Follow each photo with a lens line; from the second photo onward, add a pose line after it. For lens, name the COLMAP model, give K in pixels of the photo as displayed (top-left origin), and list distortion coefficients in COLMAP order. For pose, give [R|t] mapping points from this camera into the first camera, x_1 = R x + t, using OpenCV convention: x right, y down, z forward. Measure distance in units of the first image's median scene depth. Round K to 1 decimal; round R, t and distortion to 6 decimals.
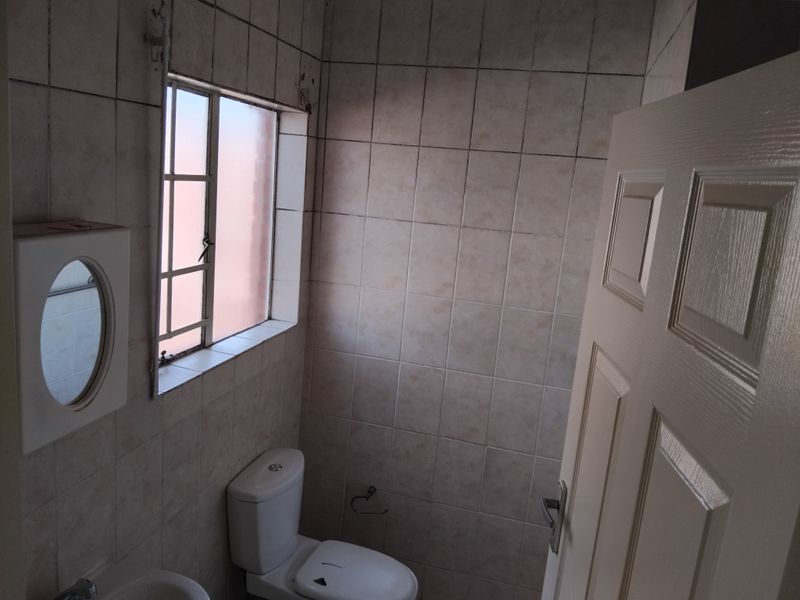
lens RADIAL K [[615.8, 0, 400.0], [0, 615.8, 303.9], [0, 0, 1]] dist [0.014055, -0.071894]
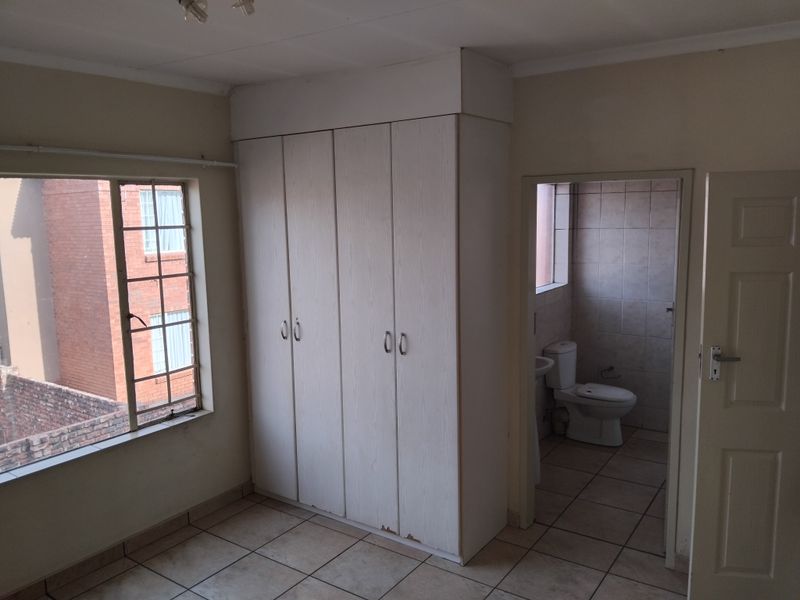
lens RADIAL K [[615.8, 0, 379.9], [0, 615.8, 305.5], [0, 0, 1]] dist [0.014055, -0.071894]
pose [[0.922354, -0.055802, -0.382295, 0.038776], [0.039726, 0.997968, -0.049823, 0.189391], [0.384298, 0.030767, 0.922696, -1.183323]]
